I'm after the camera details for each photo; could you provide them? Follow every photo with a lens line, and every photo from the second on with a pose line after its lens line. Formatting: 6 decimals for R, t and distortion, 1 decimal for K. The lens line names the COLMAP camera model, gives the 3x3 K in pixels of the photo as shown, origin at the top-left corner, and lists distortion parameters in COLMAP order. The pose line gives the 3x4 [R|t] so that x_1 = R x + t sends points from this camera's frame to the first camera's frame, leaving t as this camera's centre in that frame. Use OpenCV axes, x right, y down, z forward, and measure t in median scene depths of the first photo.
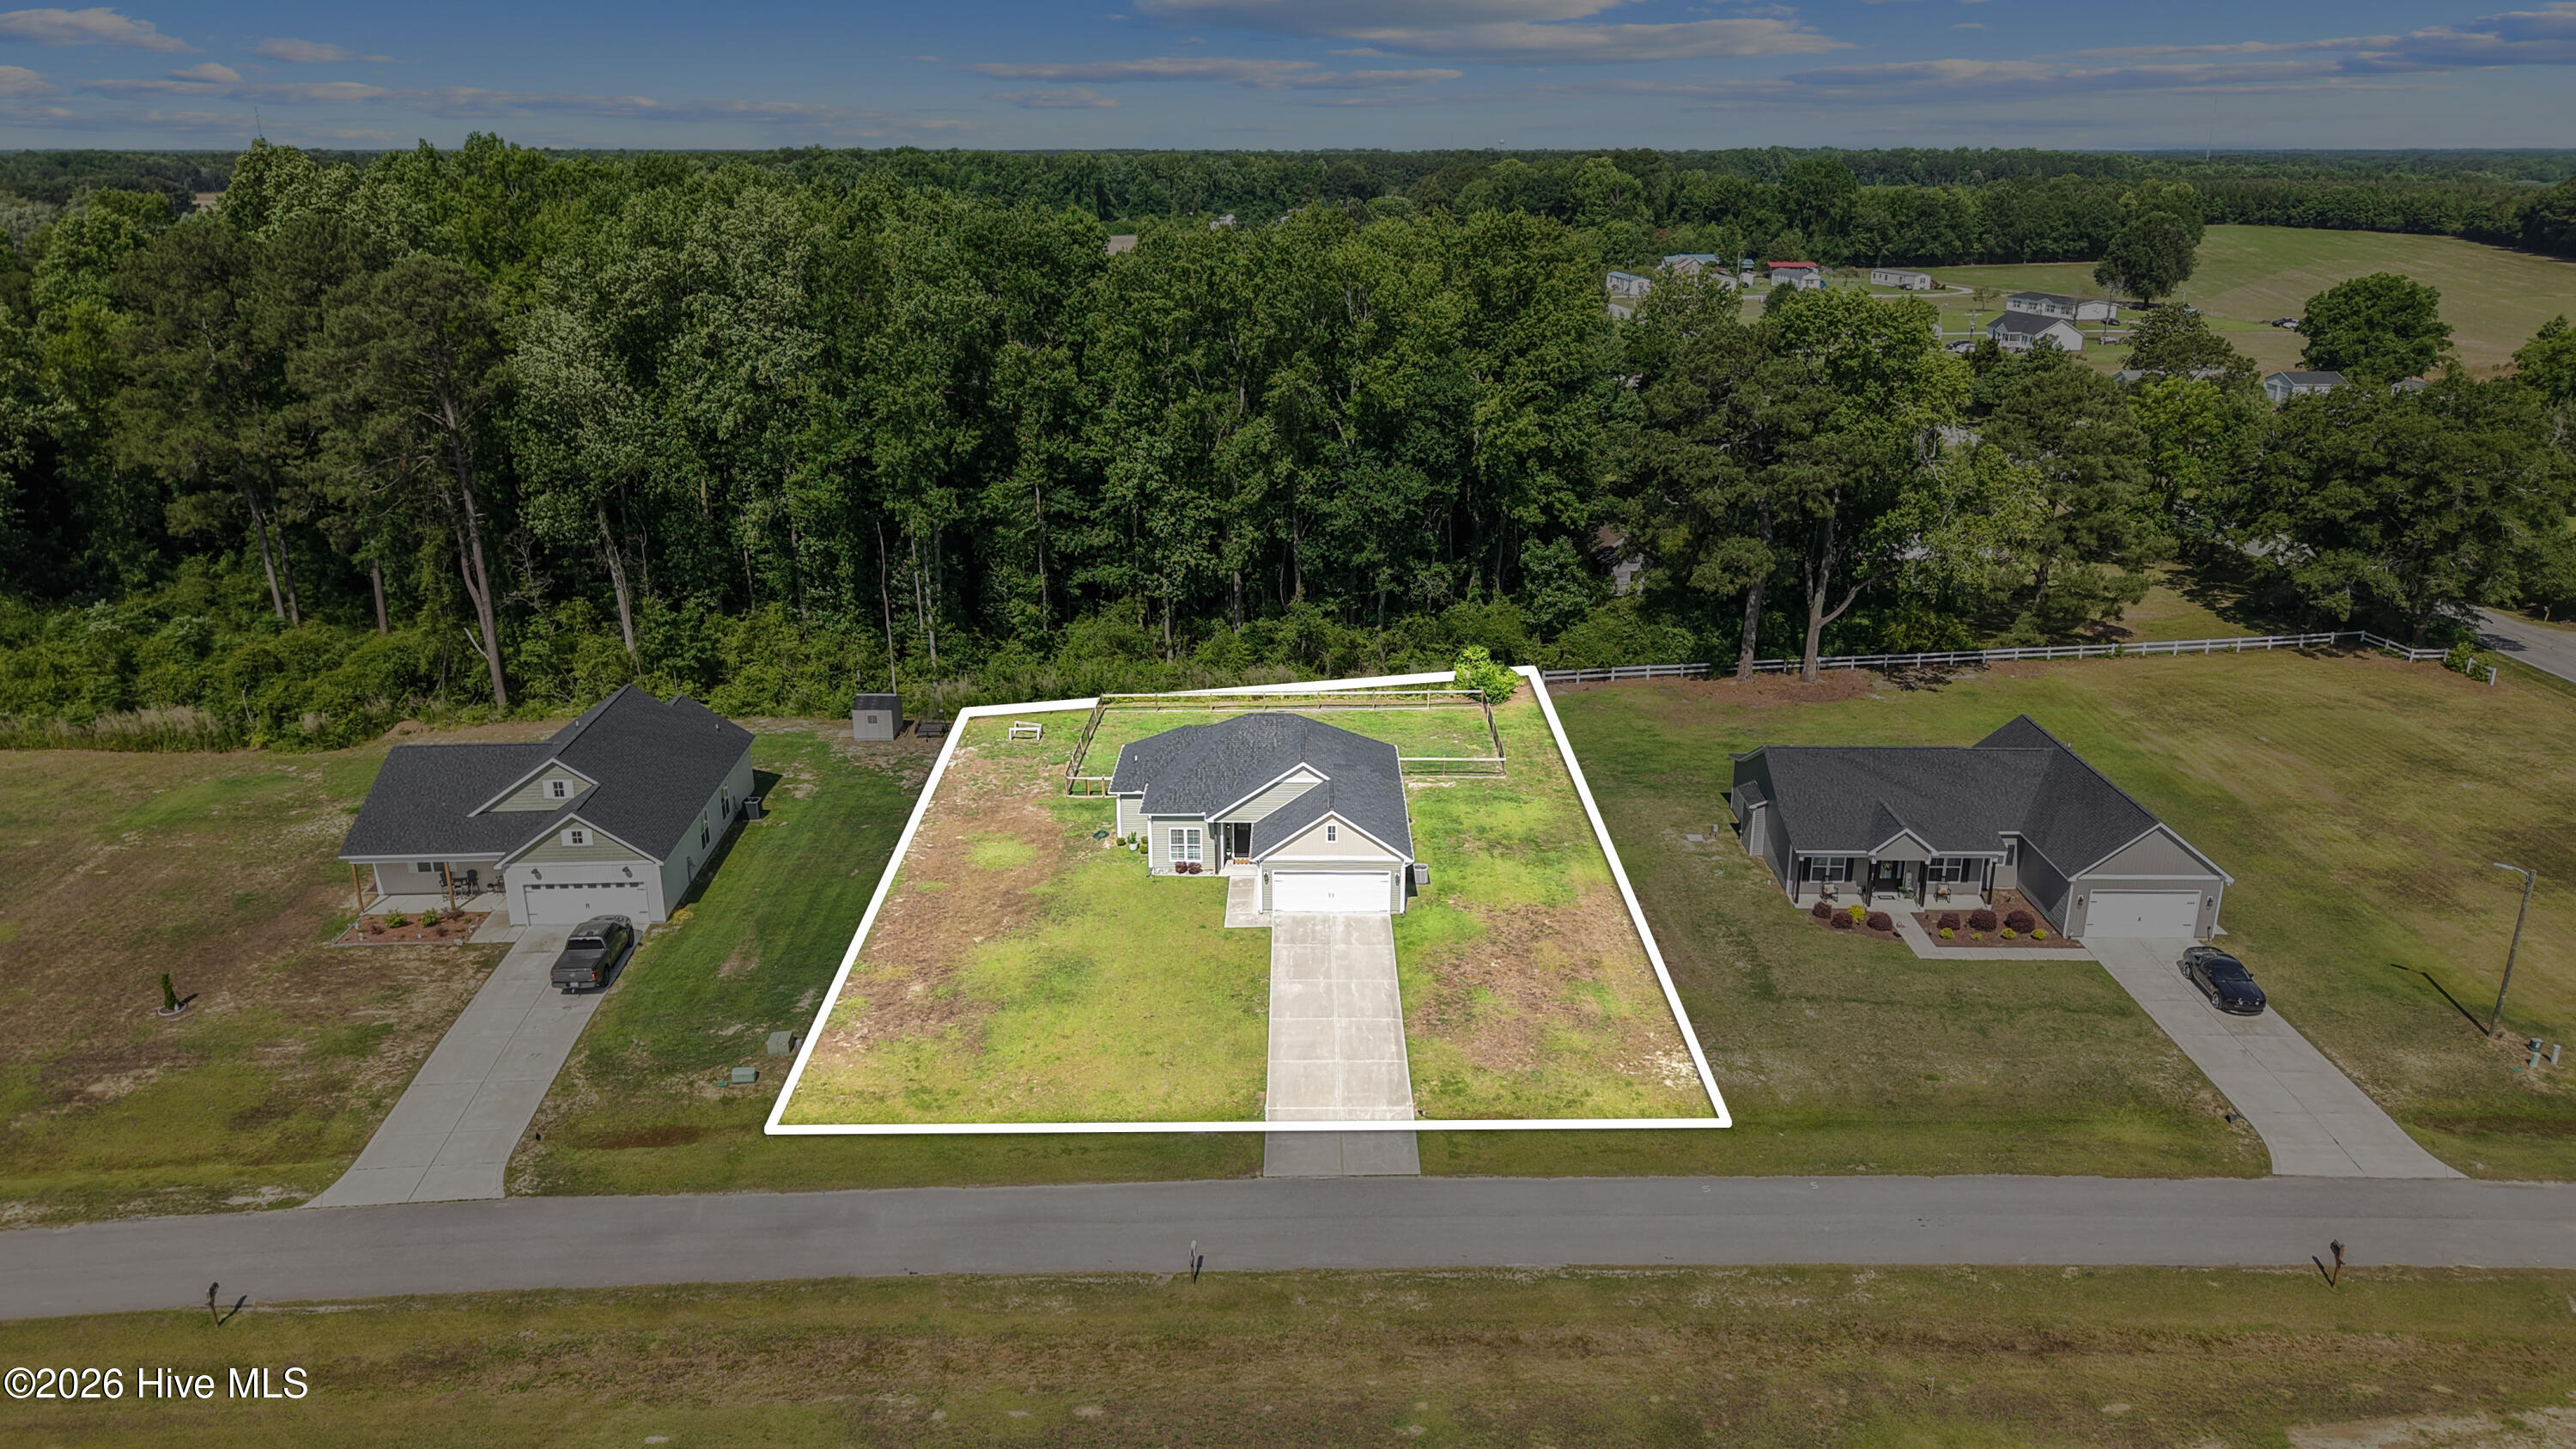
lens RADIAL K [[1789.0, 0, 1288.0], [0, 1789.0, 724.5], [0, 0, 1]] dist [0.069344, -0.117287]
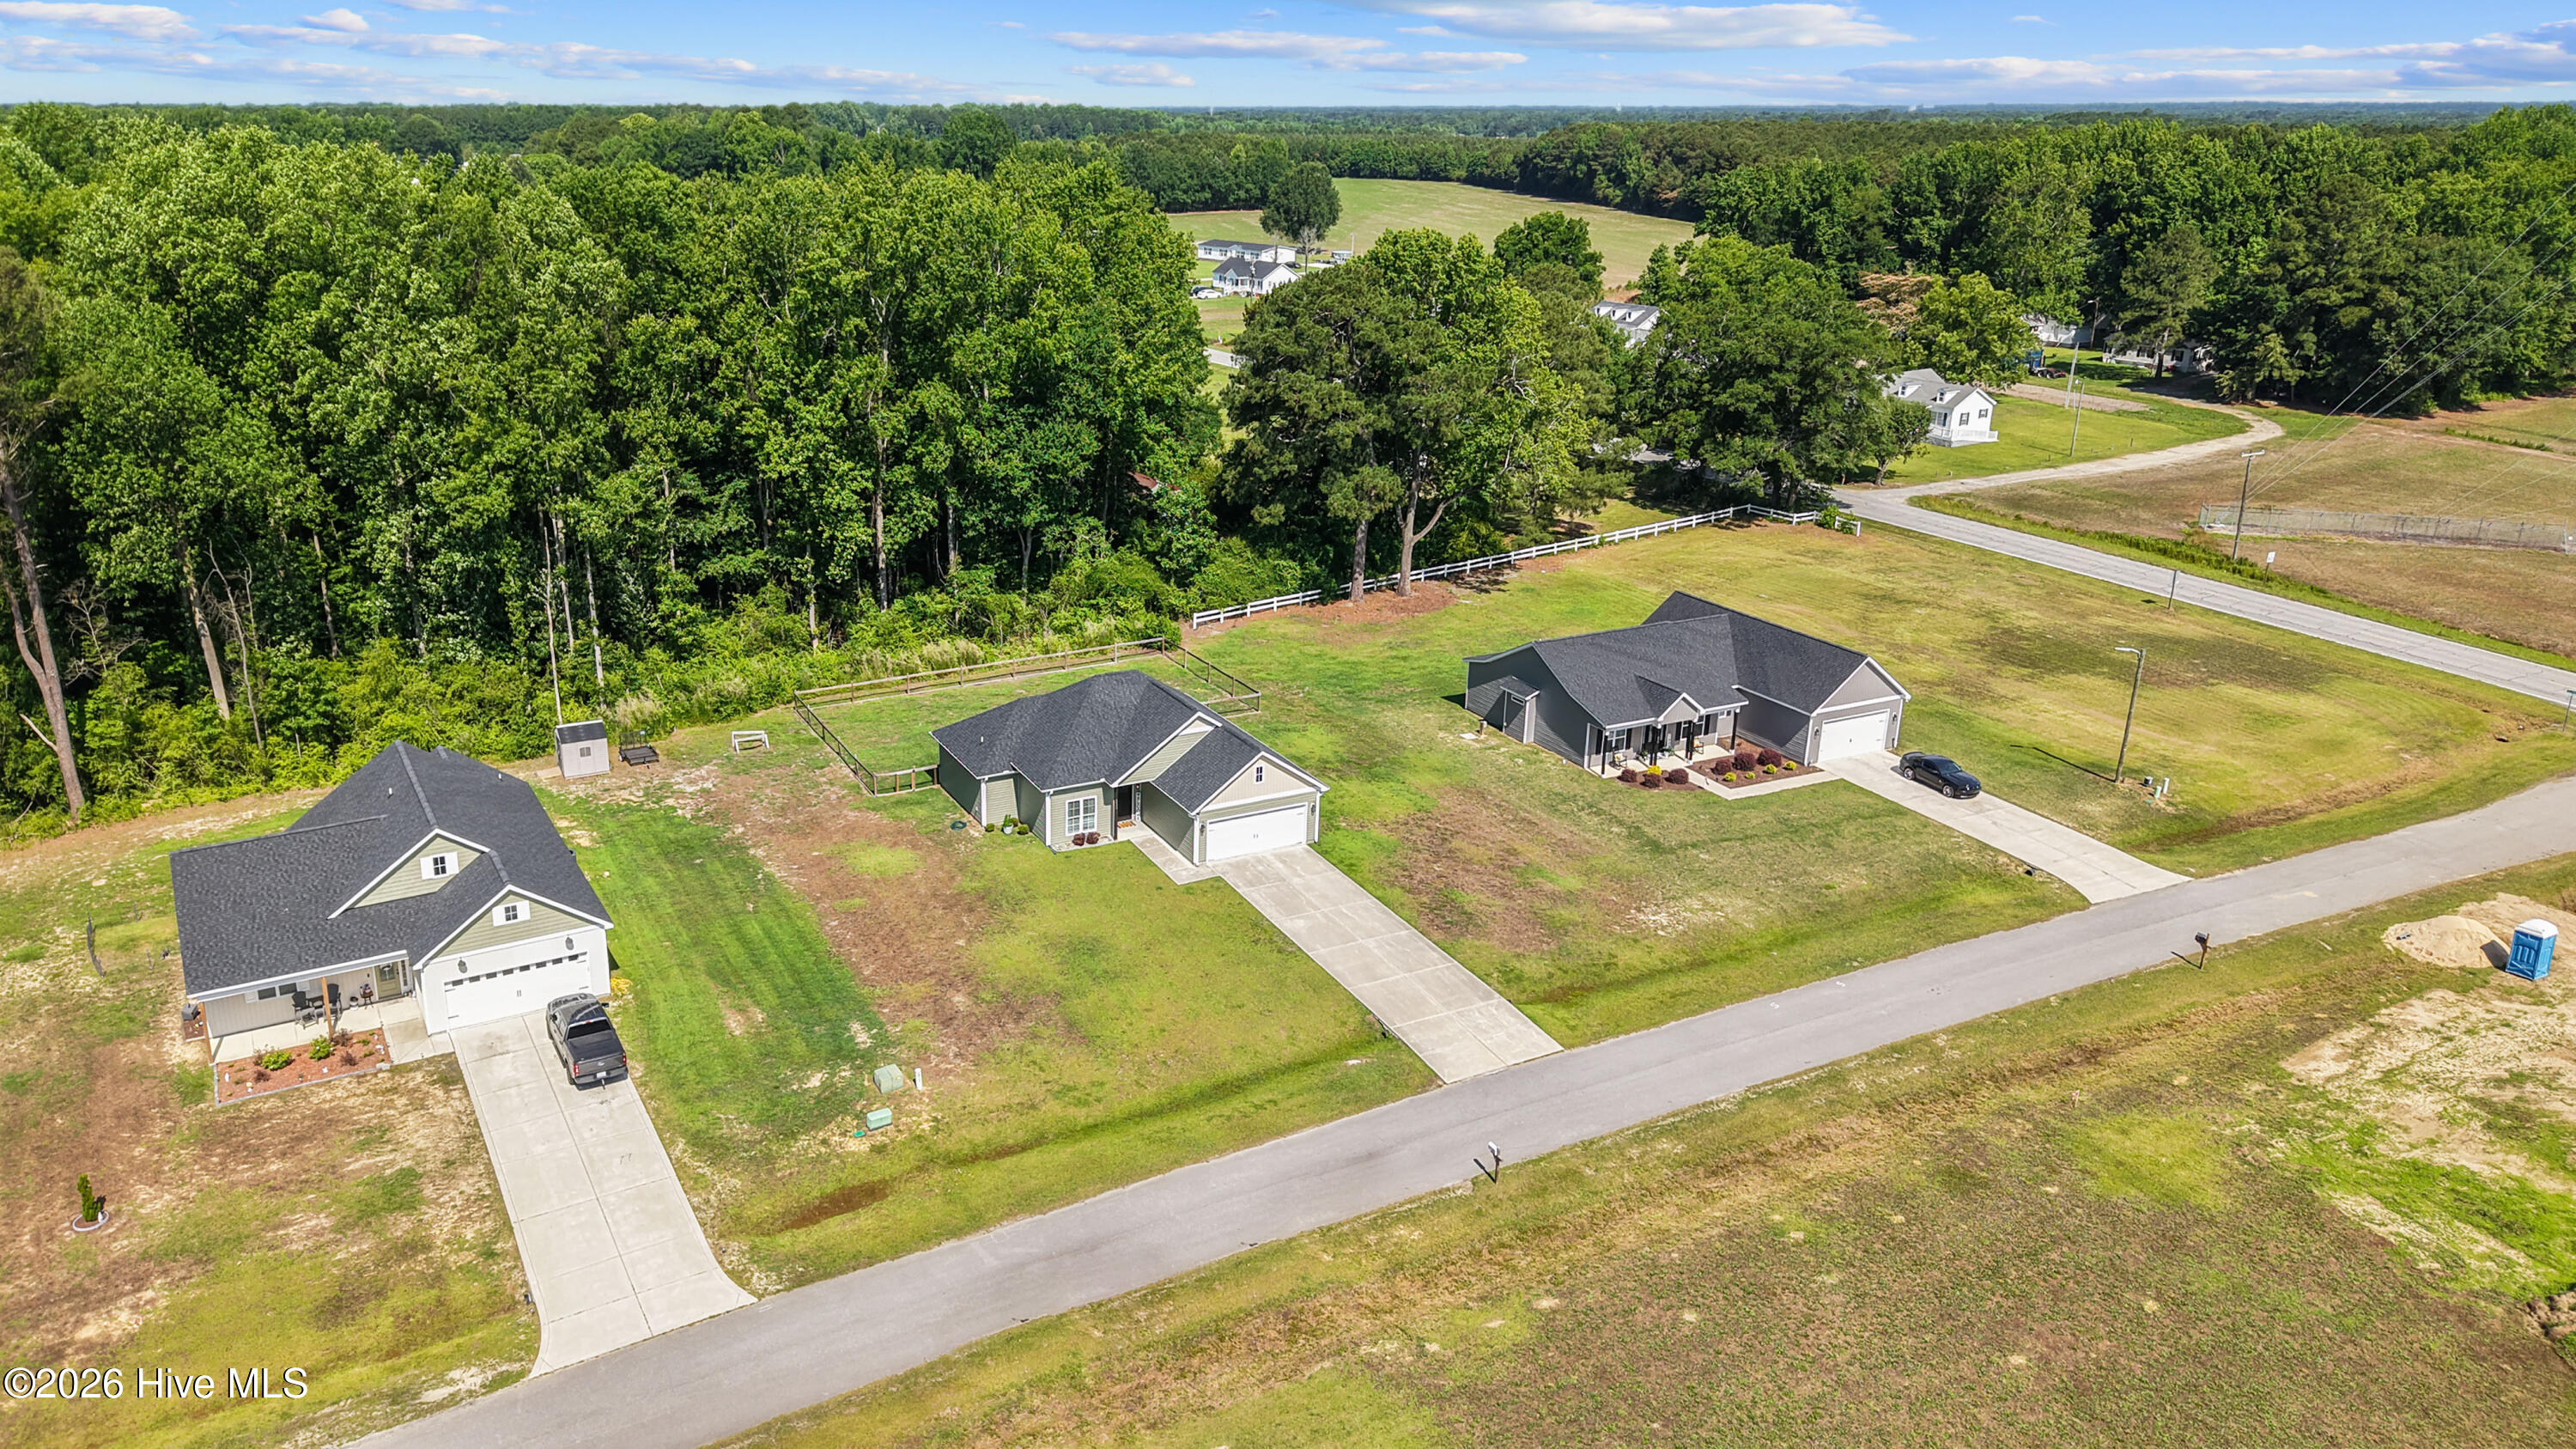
lens RADIAL K [[1757.8, 0, 1189.6], [0, 1757.8, 836.0], [0, 0, 1]] dist [0.073642, -0.112348]
pose [[0.892468, -0.170584, 0.417614, -0.412768], [0.136445, 0.984462, 0.110533, -0.021474], [-0.429980, -0.041666, 0.901876, 0.095274]]
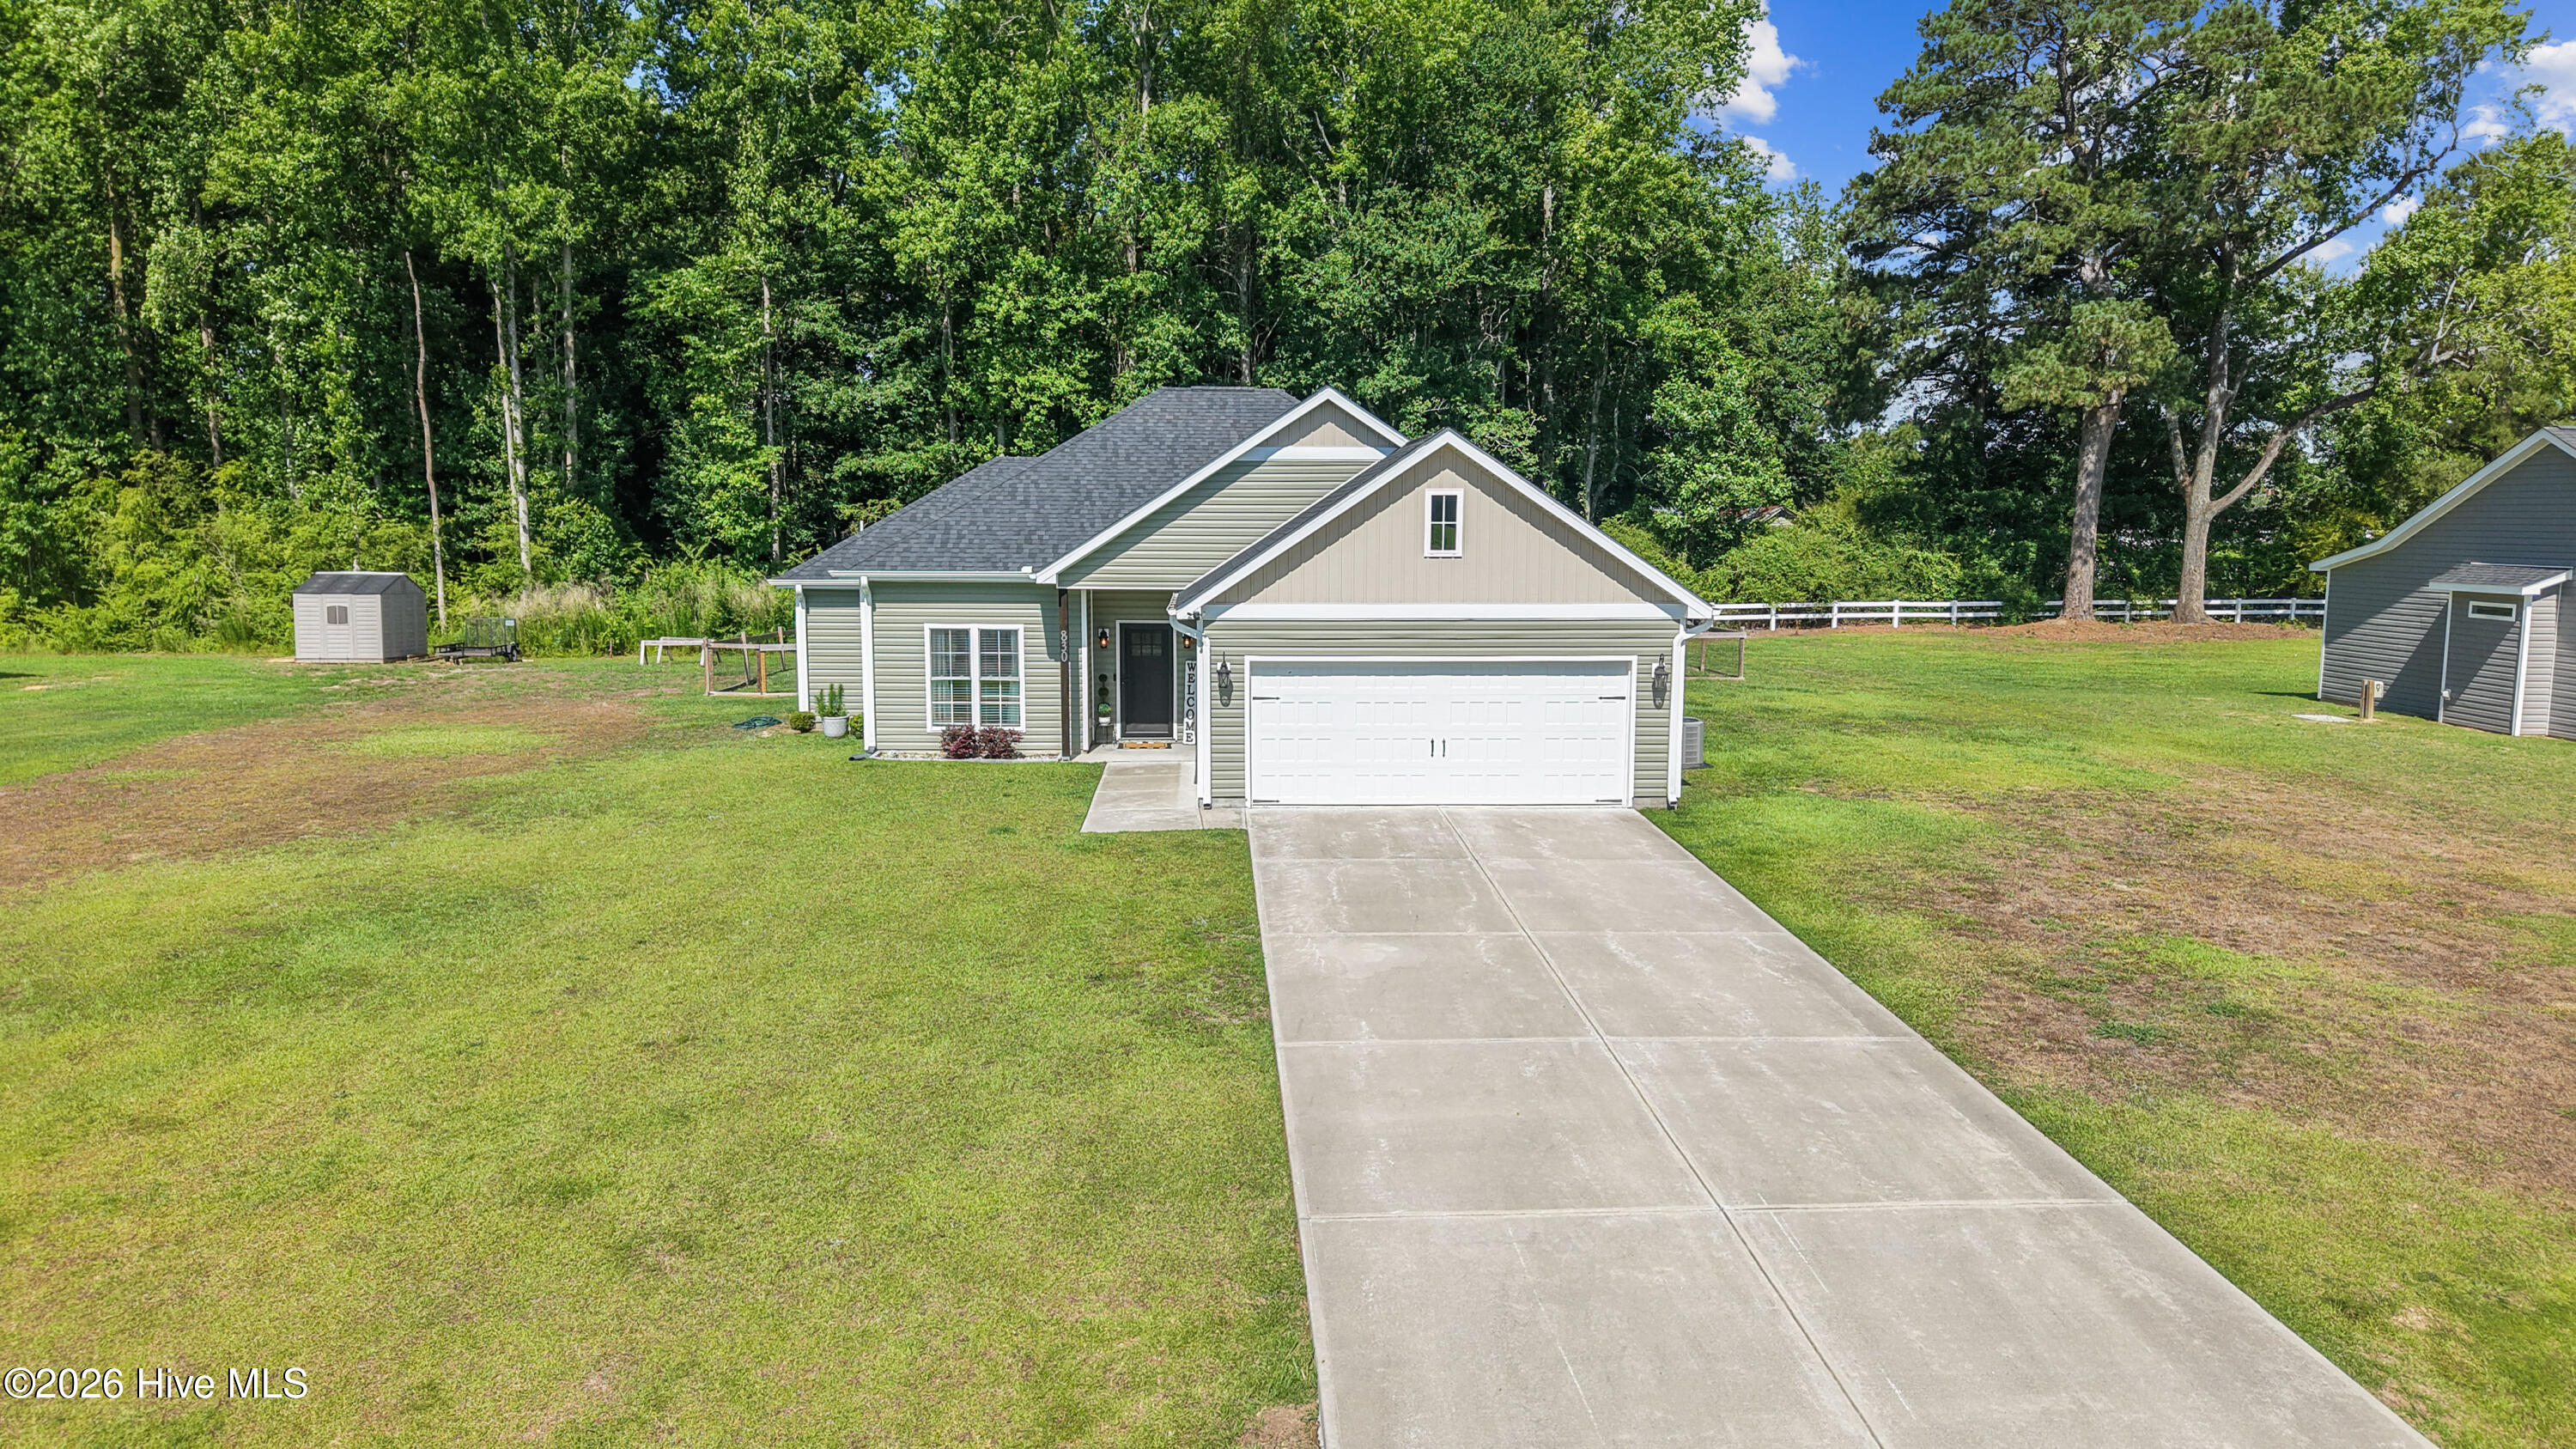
lens RADIAL K [[1732.3, 0, 1269.5], [0, 1732.3, 709.8], [0, 0, 1]] dist [0.006476, -0.002350]
pose [[0.998876, -0.003220, 0.047283, -0.017122], [0.013065, 0.977738, -0.209423, 0.142677], [-0.045556, 0.209806, 0.976681, 0.680742]]
